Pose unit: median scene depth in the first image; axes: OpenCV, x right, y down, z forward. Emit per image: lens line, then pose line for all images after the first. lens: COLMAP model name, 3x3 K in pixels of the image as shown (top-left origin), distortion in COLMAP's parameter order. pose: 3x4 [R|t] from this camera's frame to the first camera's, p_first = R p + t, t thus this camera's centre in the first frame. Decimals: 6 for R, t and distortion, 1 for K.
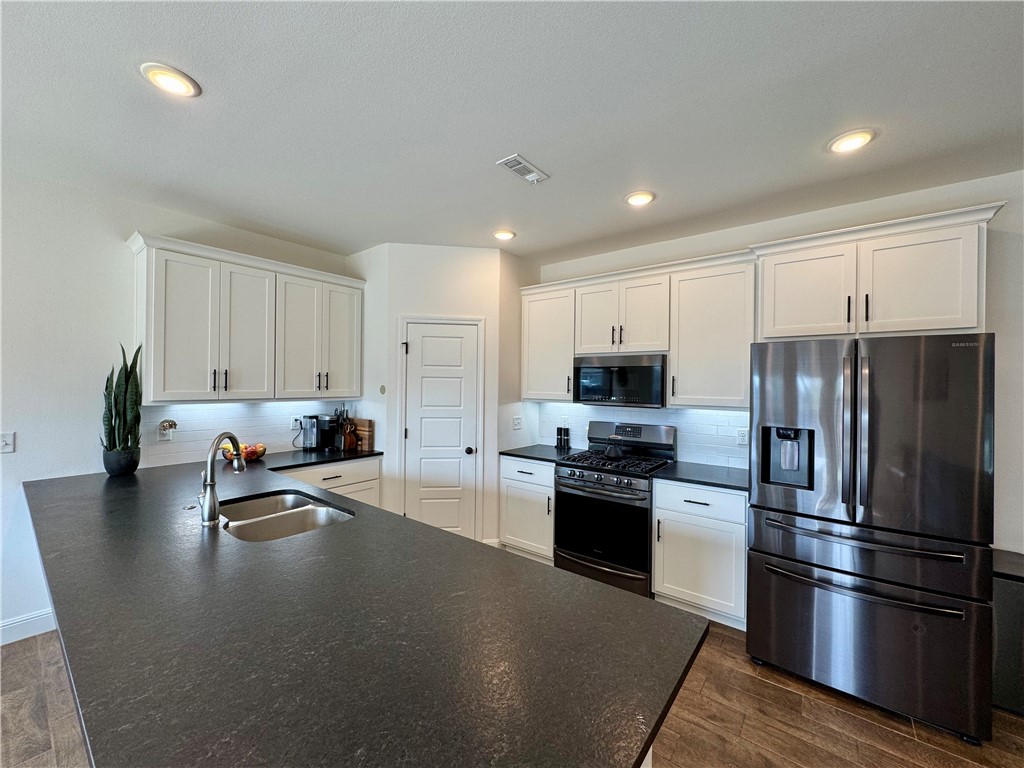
lens RADIAL K [[406.1, 0, 512.0], [0, 406.1, 384.0], [0, 0, 1]] dist [-0.001890, -0.000199]
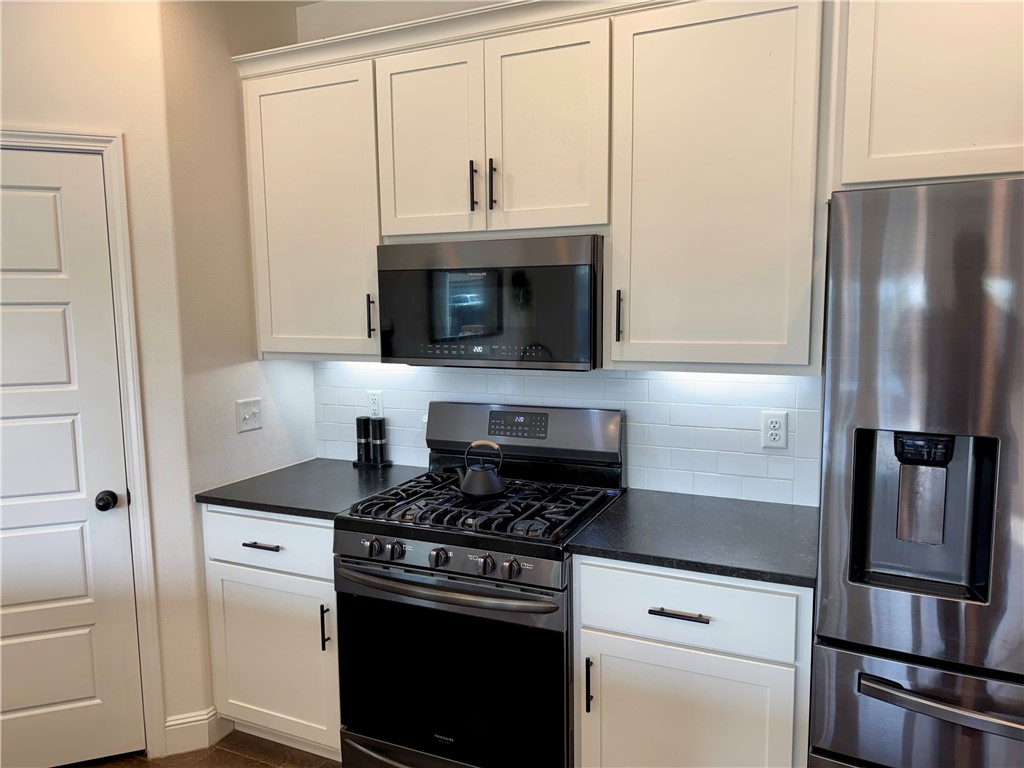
lens RADIAL K [[715.2, 0, 512.0], [0, 715.2, 384.0], [0, 0, 1]] dist [0.038494, -0.002005]
pose [[0.971943, -0.050190, 0.229797, 0.108467], [0.024133, 0.993092, 0.114826, -0.008841], [-0.233973, -0.106059, 0.966441, 0.281921]]
